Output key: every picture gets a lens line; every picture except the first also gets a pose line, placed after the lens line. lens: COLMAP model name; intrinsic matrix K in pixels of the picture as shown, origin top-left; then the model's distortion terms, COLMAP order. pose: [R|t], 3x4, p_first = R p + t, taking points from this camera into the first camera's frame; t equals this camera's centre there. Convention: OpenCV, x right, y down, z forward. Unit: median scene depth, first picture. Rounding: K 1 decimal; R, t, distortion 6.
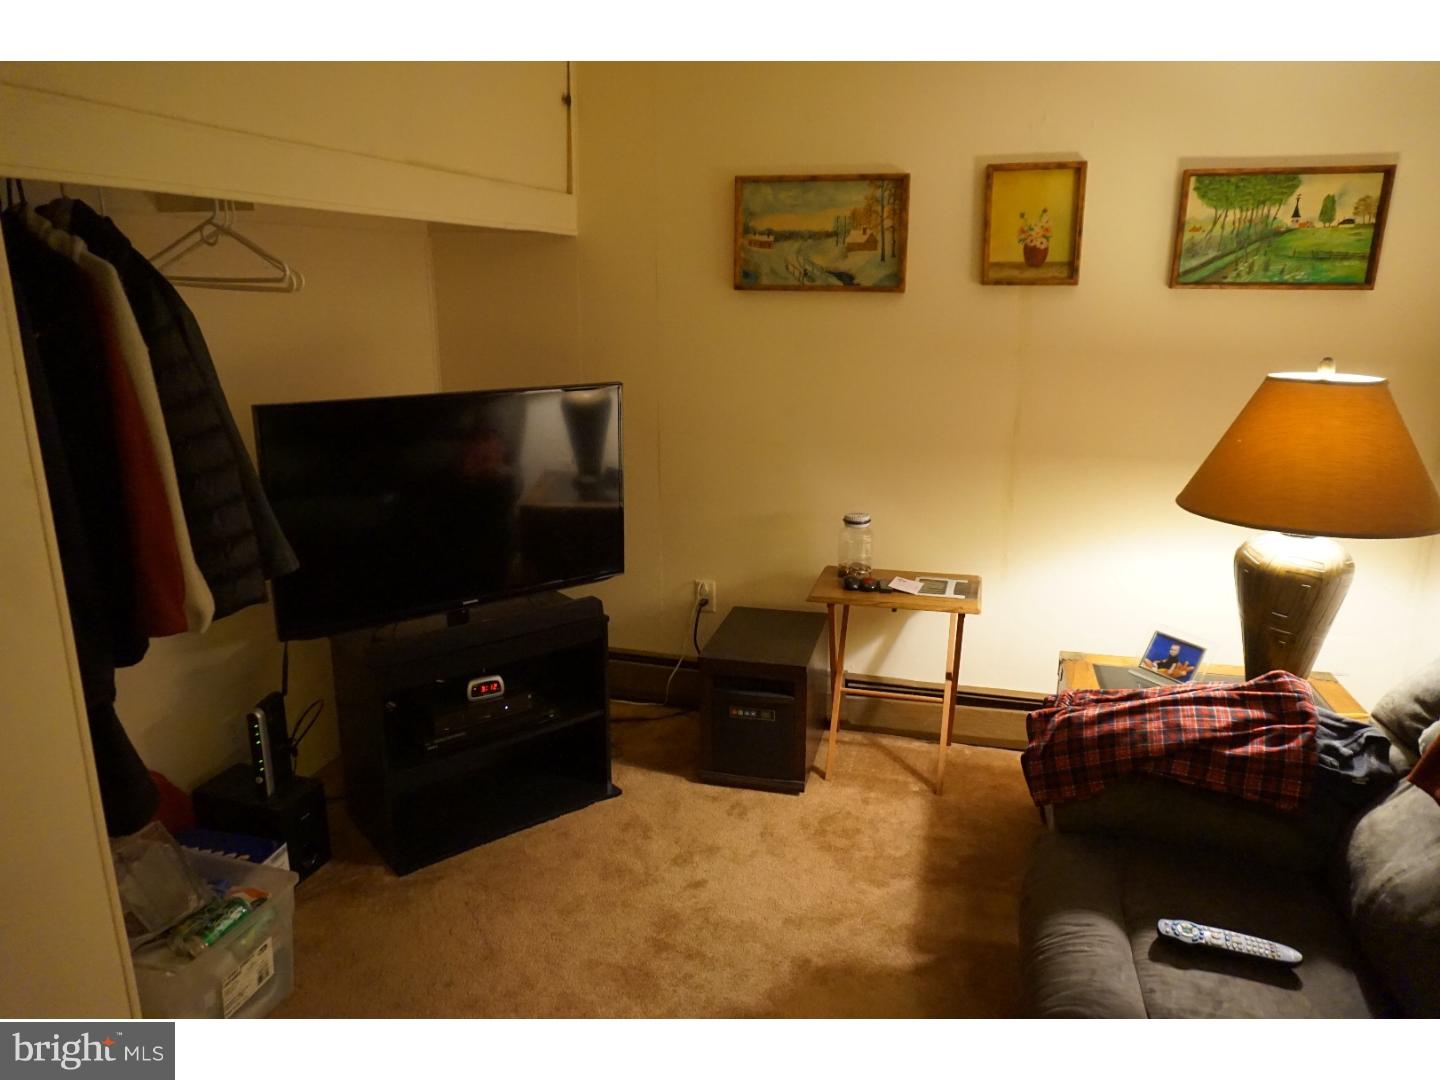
lens RADIAL K [[968.5, 0, 718.8], [0, 968.5, 546.9], [0, 0, 1]] dist [-0.039398, 0.026508]
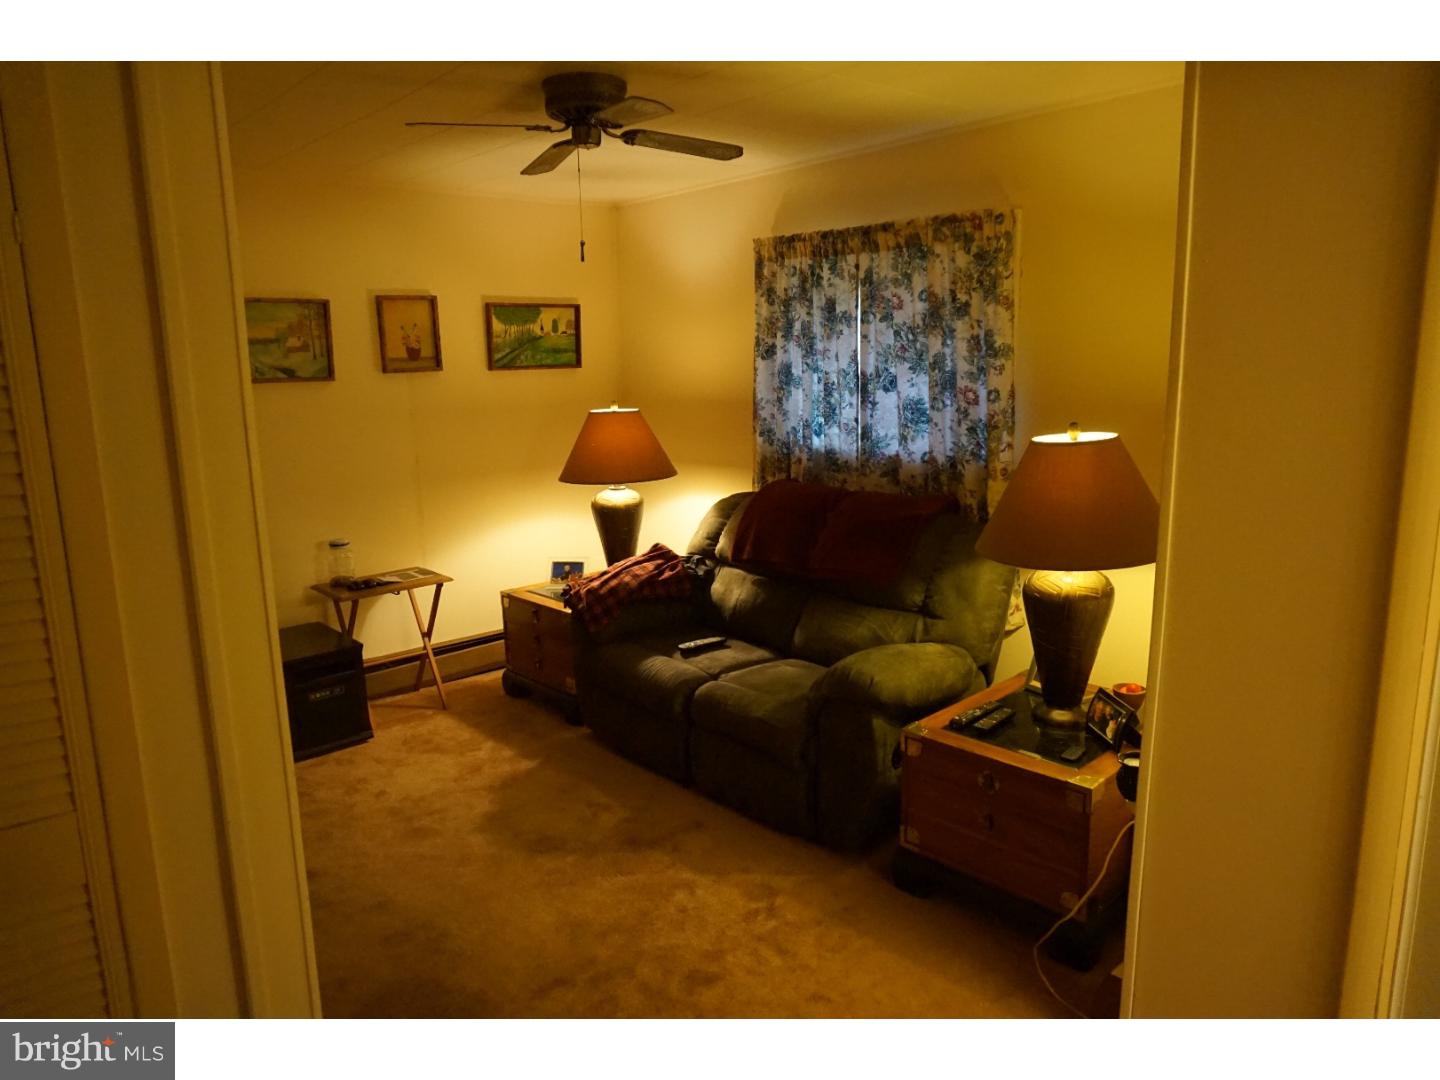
lens RADIAL K [[968.5, 0, 719.4], [0, 968.5, 538.5], [0, 0, 1]] dist [-0.039398, 0.026508]
pose [[0.547774, -0.171208, 0.818921, -0.771302], [0.241194, 0.969594, 0.041374, 0.044333], [-0.801105, 0.174856, 0.572413, -0.248456]]
